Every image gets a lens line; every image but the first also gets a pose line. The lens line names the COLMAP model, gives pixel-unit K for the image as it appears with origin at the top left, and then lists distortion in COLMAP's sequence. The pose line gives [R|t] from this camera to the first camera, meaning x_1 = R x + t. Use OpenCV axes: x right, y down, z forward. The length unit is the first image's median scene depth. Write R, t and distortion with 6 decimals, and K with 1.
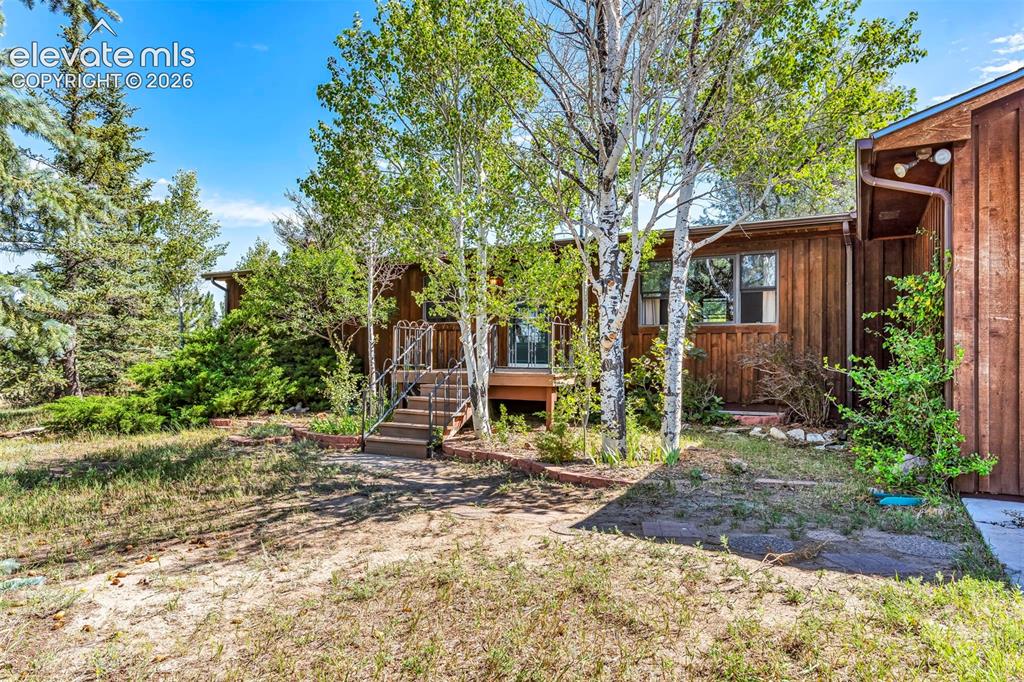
lens RADIAL K [[620.0, 0, 512.4], [0, 620.0, 349.4], [0, 0, 1]] dist [0.009745, 0.001939]
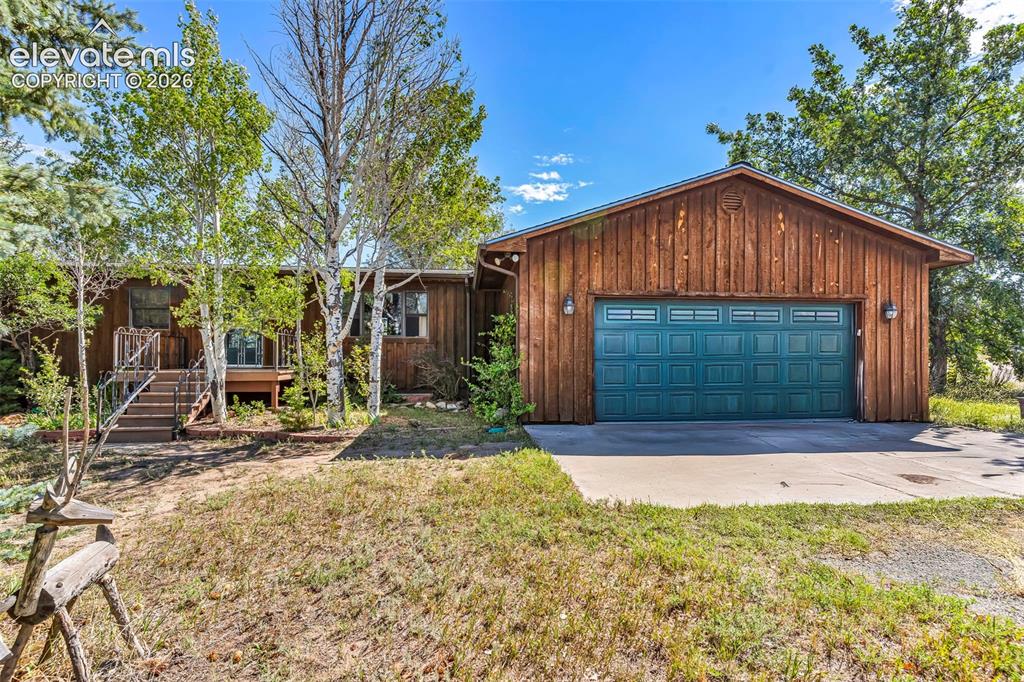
lens RADIAL K [[620.0, 0, 511.7], [0, 620.0, 346.3], [0, 0, 1]] dist [0.009745, 0.001939]
pose [[0.815551, 0.012012, 0.578560, -0.345330], [-0.001784, 0.999832, -0.018244, 0.010545], [-0.578682, 0.013847, 0.815435, -0.453267]]
